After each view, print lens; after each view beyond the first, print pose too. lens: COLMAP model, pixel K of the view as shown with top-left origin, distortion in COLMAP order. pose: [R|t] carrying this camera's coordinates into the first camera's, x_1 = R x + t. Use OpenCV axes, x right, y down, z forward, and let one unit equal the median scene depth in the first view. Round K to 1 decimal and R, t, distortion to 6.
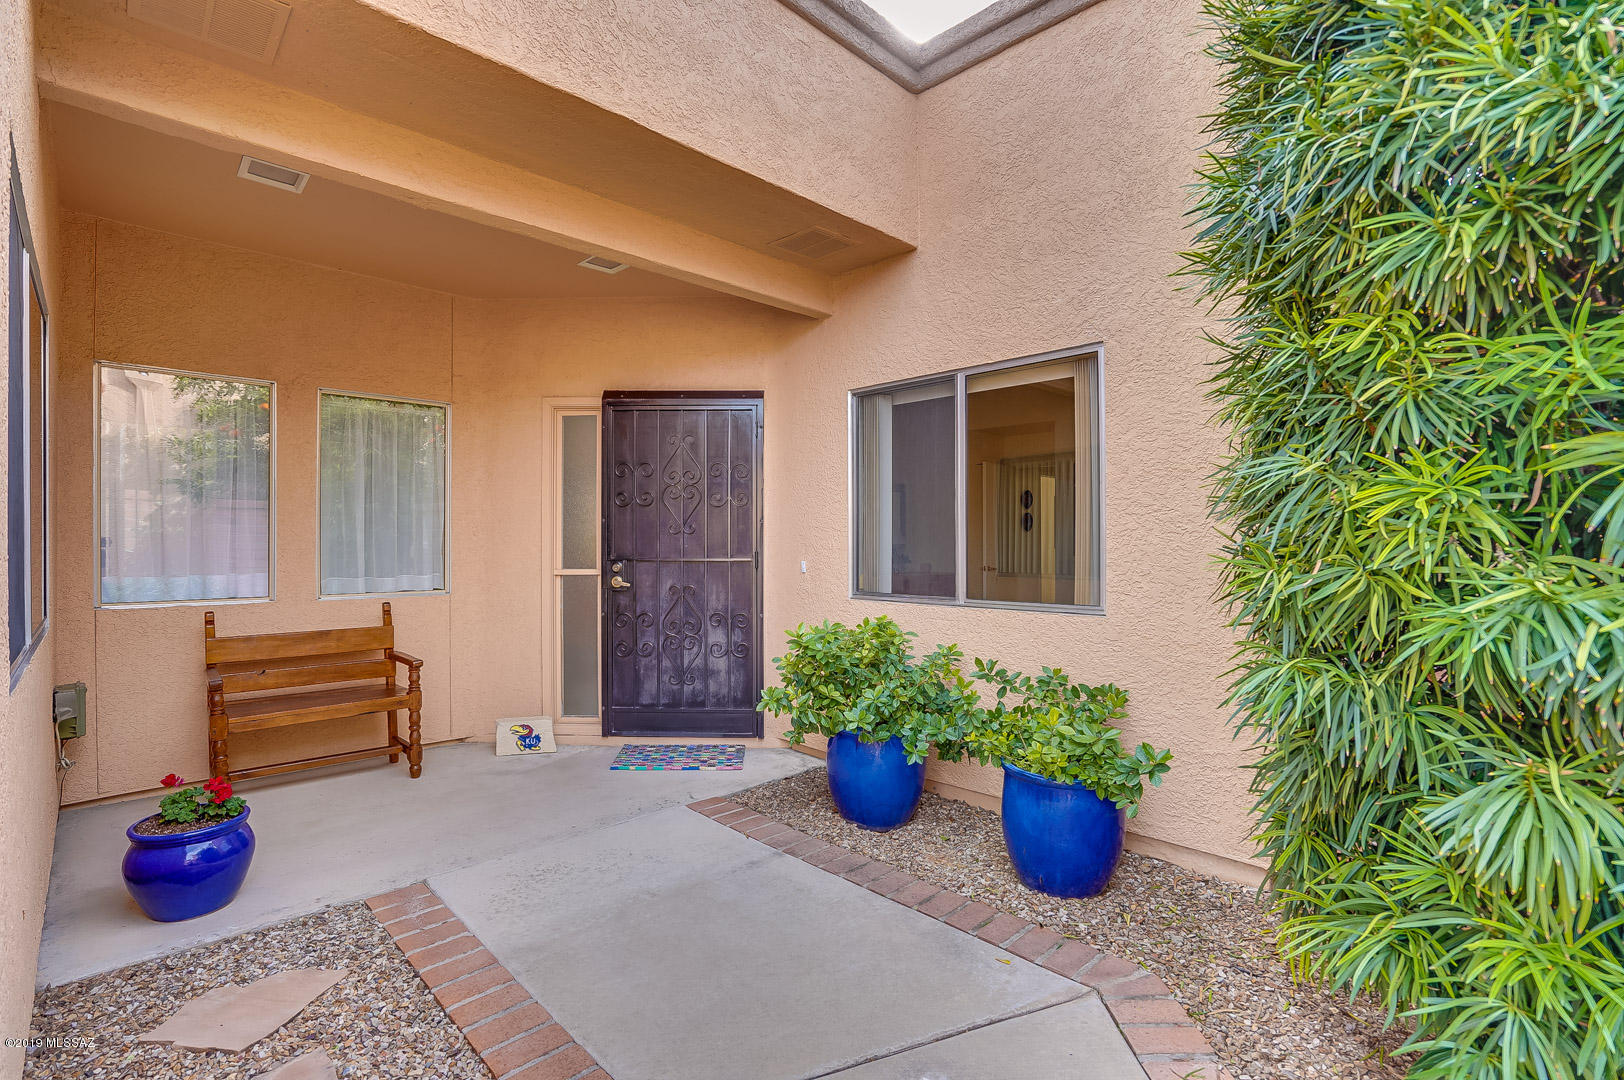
lens RADIAL K [[763.6, 0, 807.8], [0, 763.6, 543.3], [0, 0, 1]] dist [-0.057076, 0.018298]
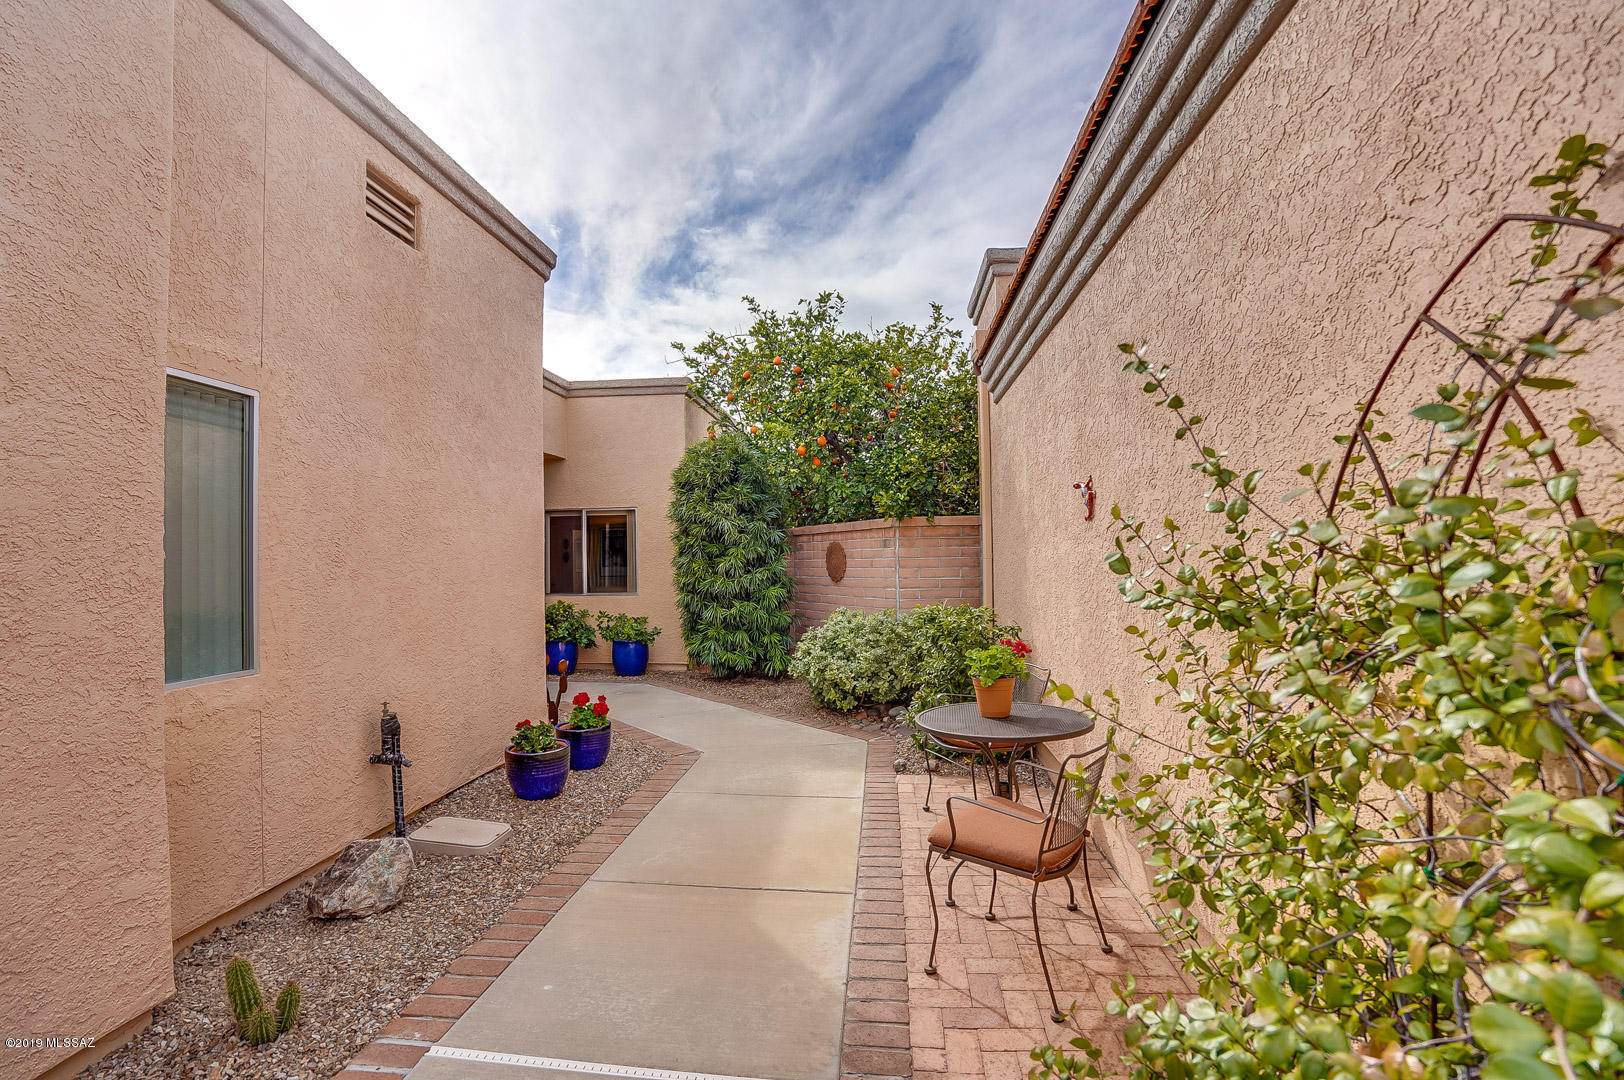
lens RADIAL K [[763.6, 0, 807.8], [0, 763.6, 543.3], [0, 0, 1]] dist [-0.057076, 0.018298]
pose [[0.772054, 0.002998, 0.635550, -1.282956], [0.013355, 0.999692, -0.020940, -0.052342], [-0.635416, 0.024655, 0.771776, -2.259889]]
